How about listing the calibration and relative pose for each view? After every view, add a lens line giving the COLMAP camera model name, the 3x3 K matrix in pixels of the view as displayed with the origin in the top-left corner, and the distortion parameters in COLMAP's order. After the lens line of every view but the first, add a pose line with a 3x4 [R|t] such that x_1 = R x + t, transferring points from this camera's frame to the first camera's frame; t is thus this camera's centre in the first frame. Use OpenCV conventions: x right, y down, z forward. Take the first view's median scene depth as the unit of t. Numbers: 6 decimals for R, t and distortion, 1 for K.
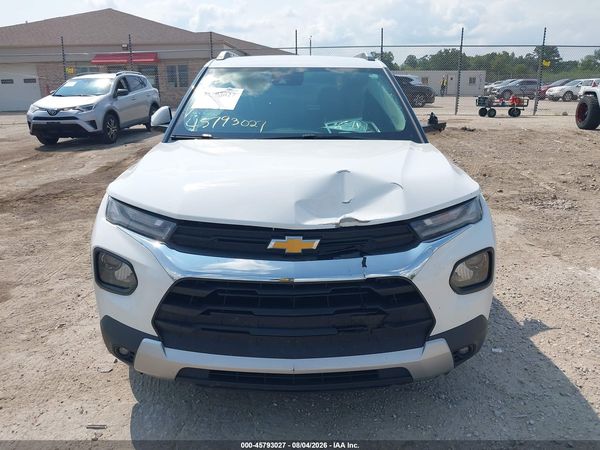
lens RADIAL K [[472.9, 0, 302.4], [0, 472.9, 221.1], [0, 0, 1]] dist [0.027242, -0.064424]
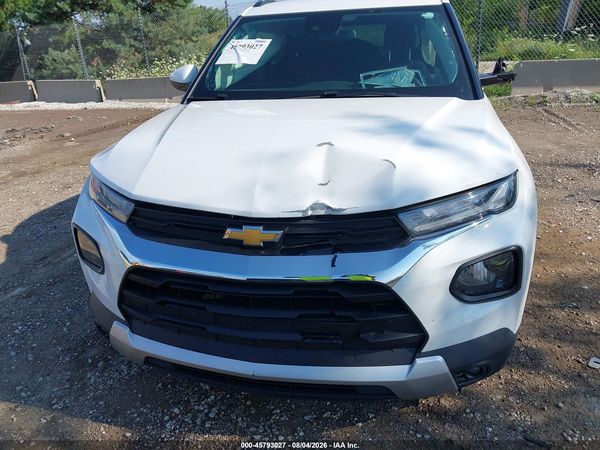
lens RADIAL K [[472.9, 0, 298.4], [0, 472.9, 228.0], [0, 0, 1]] dist [0.027242, -0.064424]
pose [[0.969636, 0.048417, -0.239714, 0.260808], [-0.018194, 0.991772, 0.126721, -0.071740], [0.243877, -0.118512, 0.962538, 0.196245]]
